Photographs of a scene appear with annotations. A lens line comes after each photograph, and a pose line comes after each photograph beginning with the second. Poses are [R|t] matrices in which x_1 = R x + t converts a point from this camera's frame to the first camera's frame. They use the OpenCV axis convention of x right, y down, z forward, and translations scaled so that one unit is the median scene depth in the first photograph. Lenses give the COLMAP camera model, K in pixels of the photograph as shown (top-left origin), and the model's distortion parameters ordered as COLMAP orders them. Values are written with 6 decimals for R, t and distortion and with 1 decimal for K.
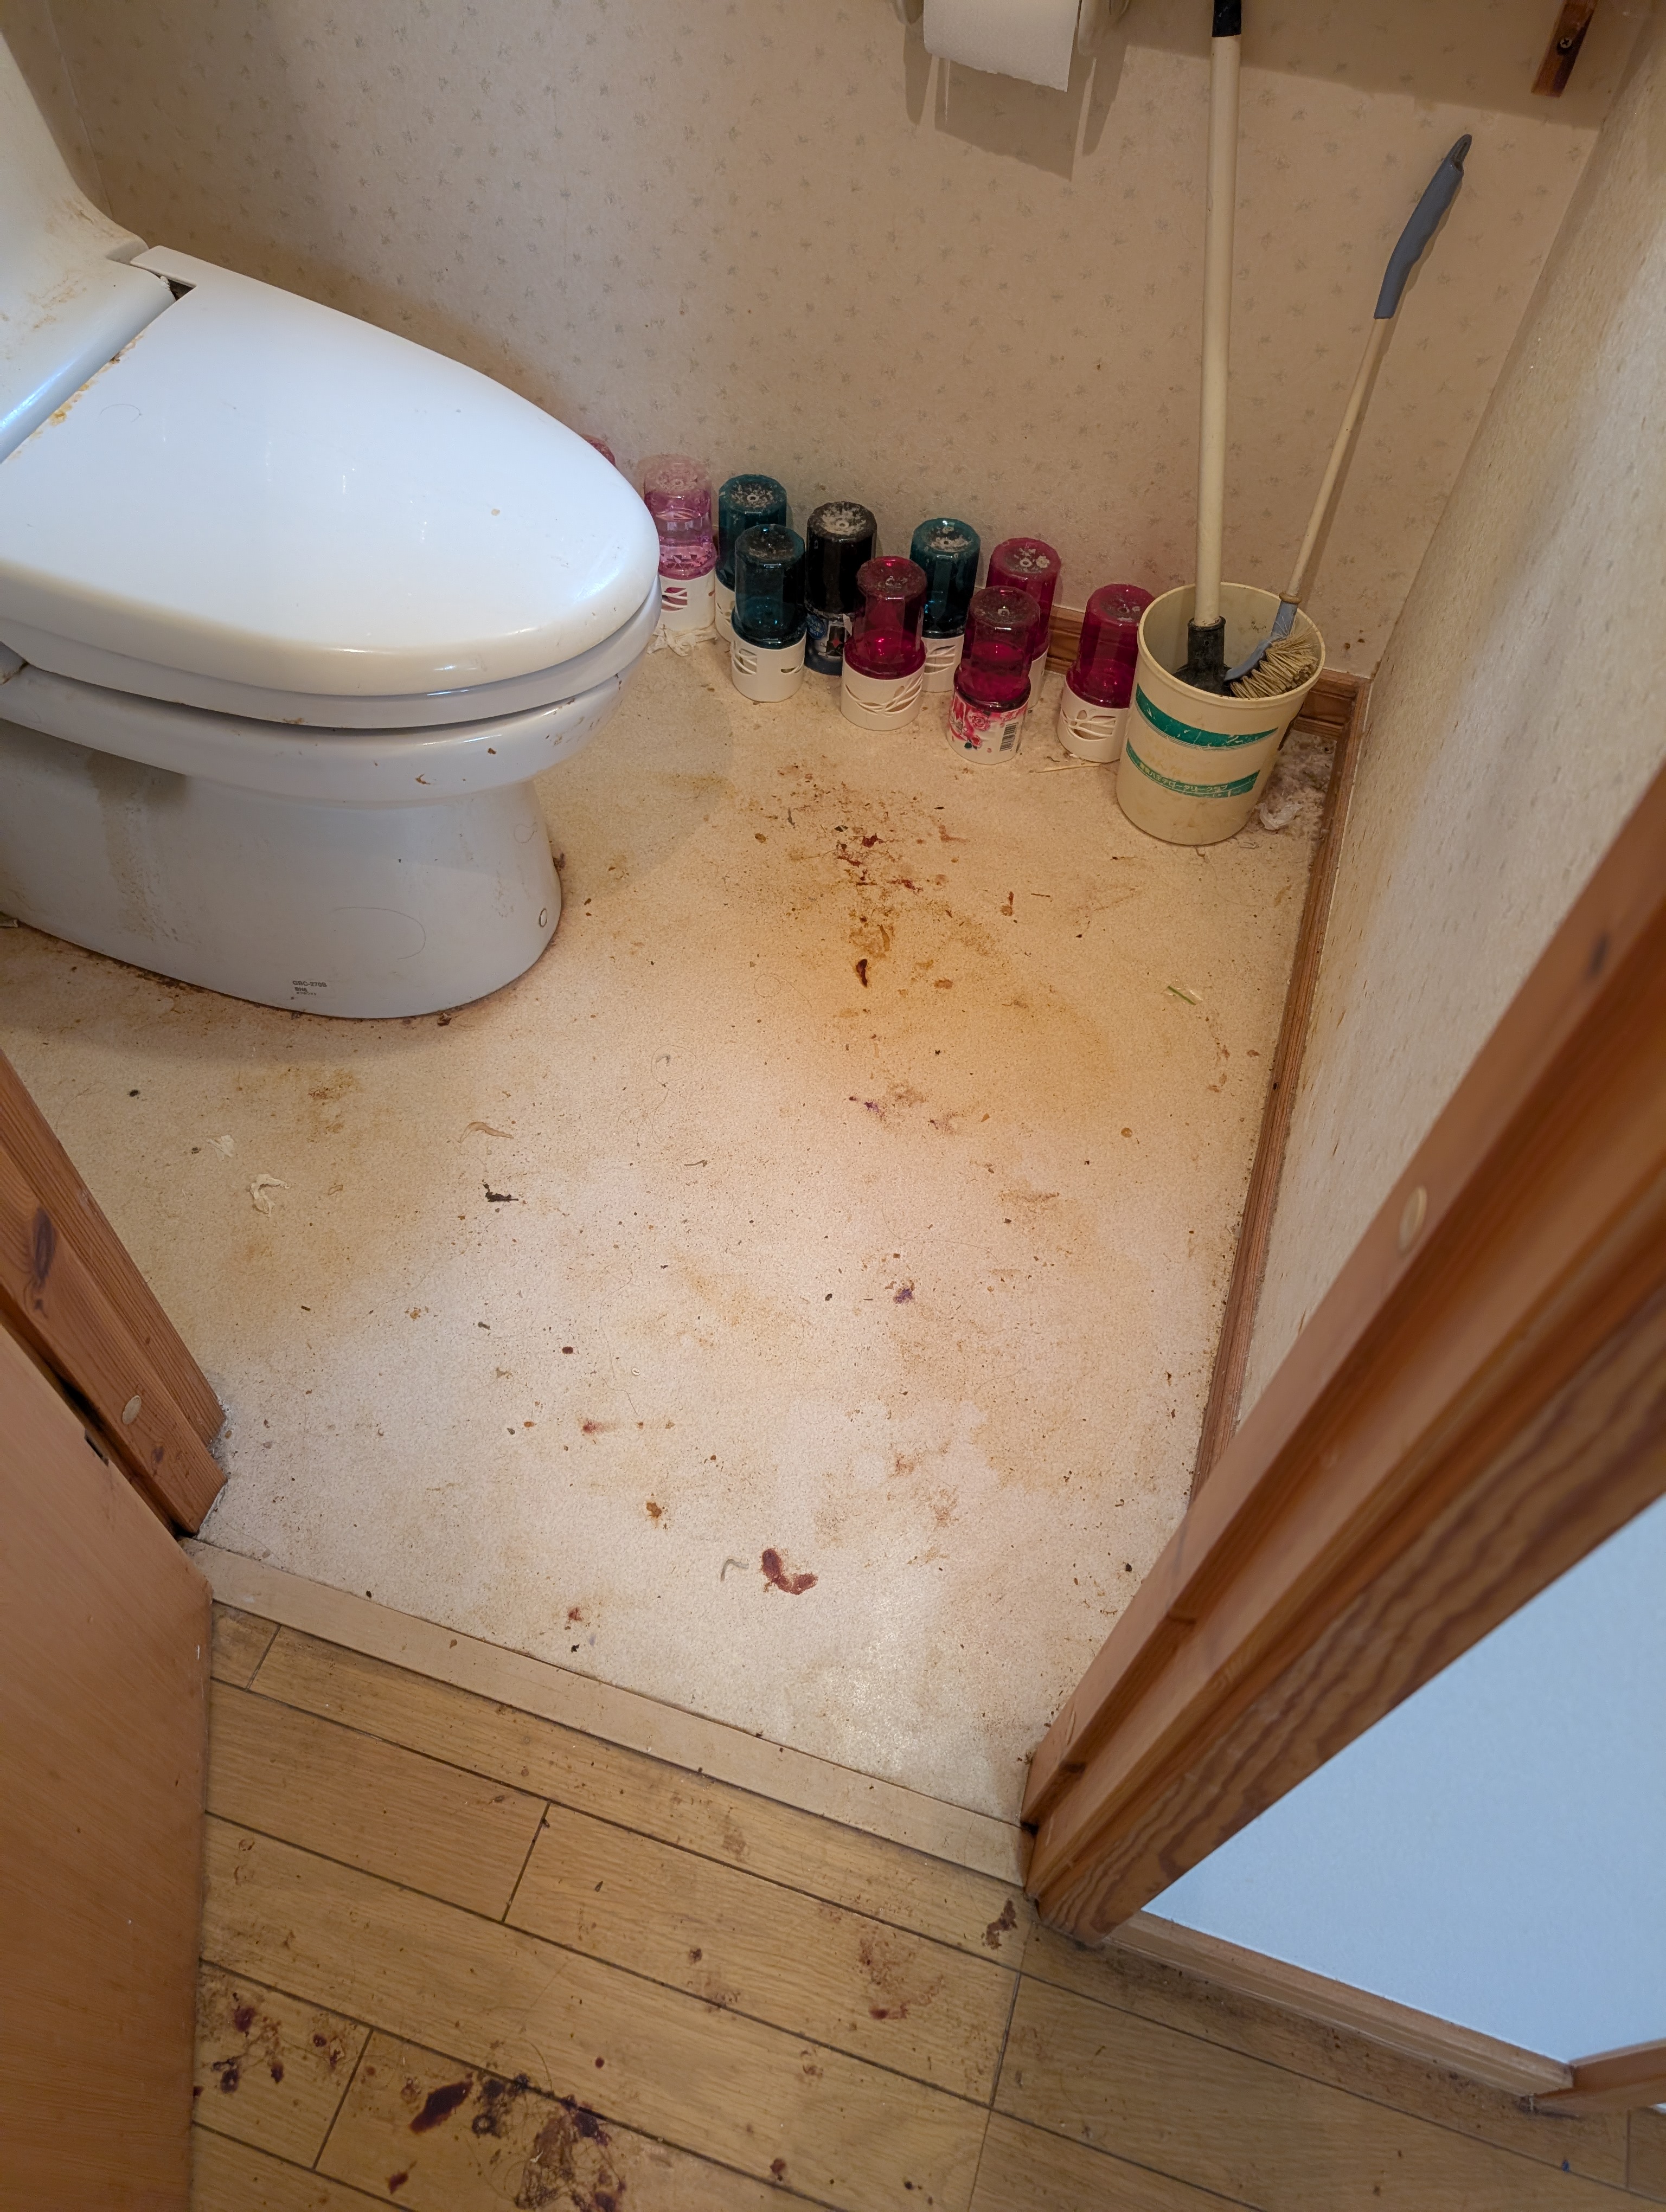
lens RADIAL K [[1661.4, 0, 833.0], [0, 1661.4, 1106.0], [0, 0, 1]] dist [-0.001954, 0.004228]
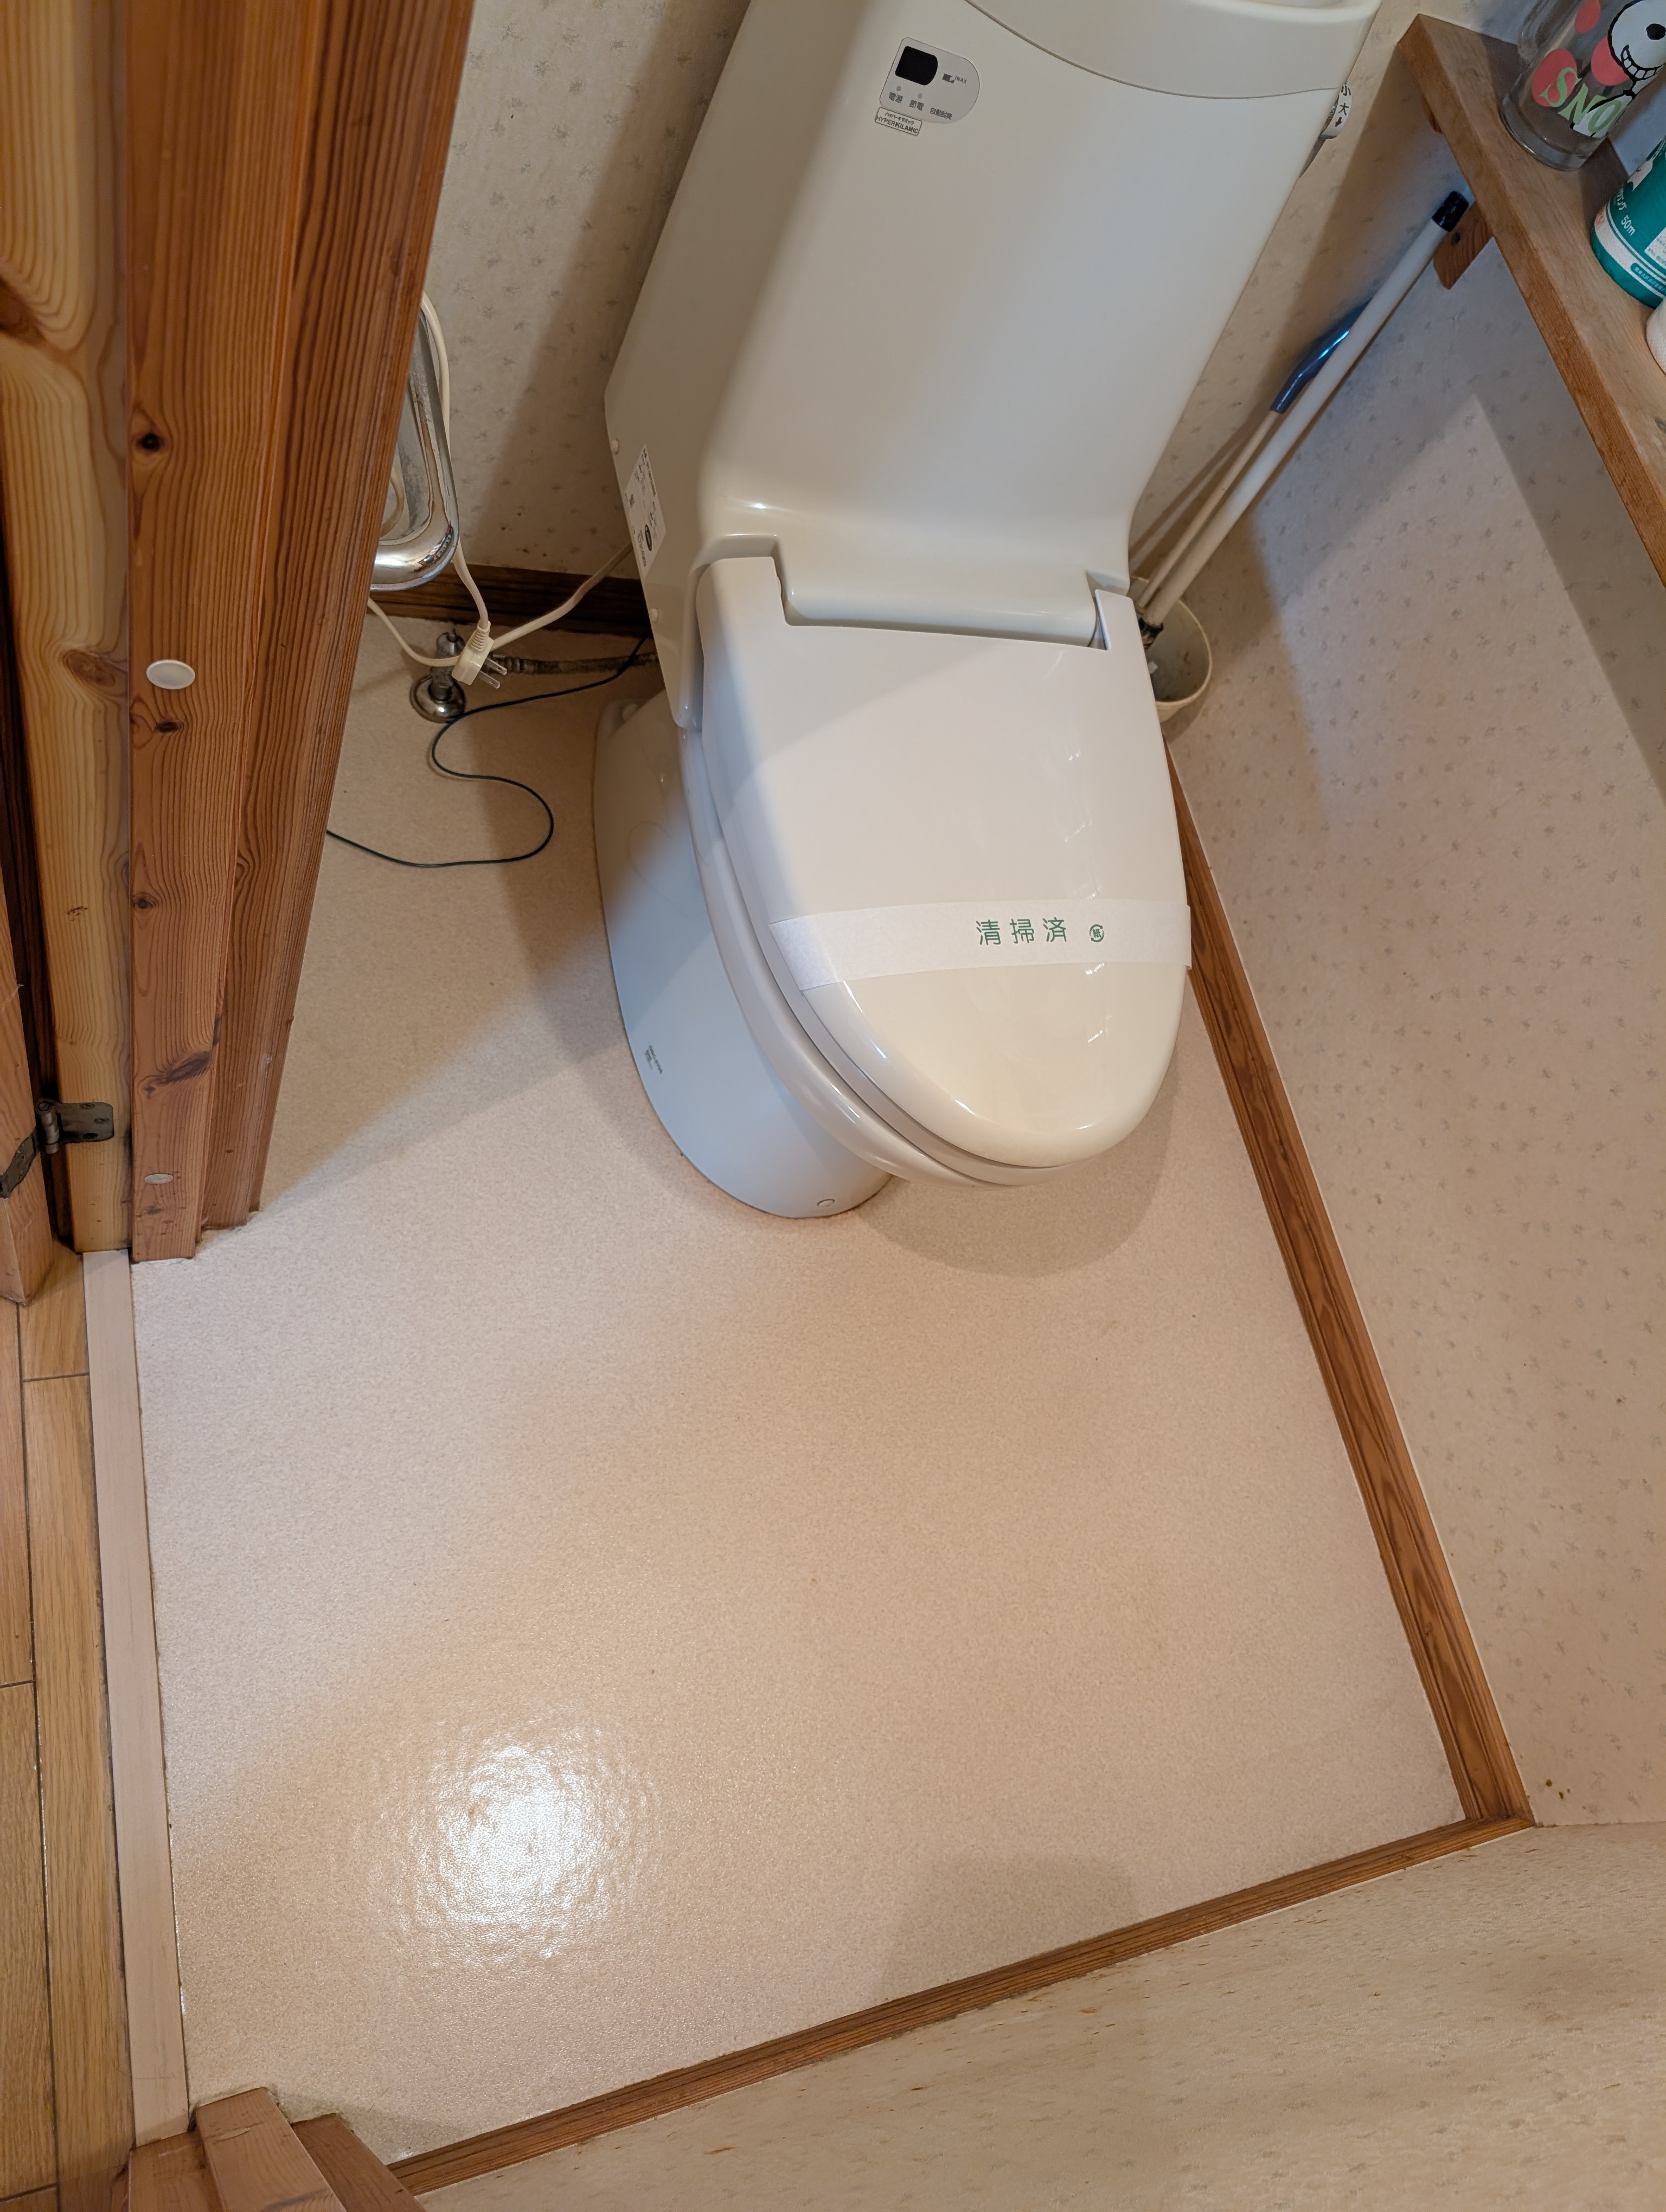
lens RADIAL K [[1661.4, 0, 833.0], [0, 1661.4, 1106.0], [0, 0, 1]] dist [-0.001954, 0.004228]
pose [[0.495017, 0.833811, -0.244372, 0.030781], [-0.848763, 0.524210, 0.069320, -0.223784], [0.185903, 0.173099, 0.967201, -0.017255]]
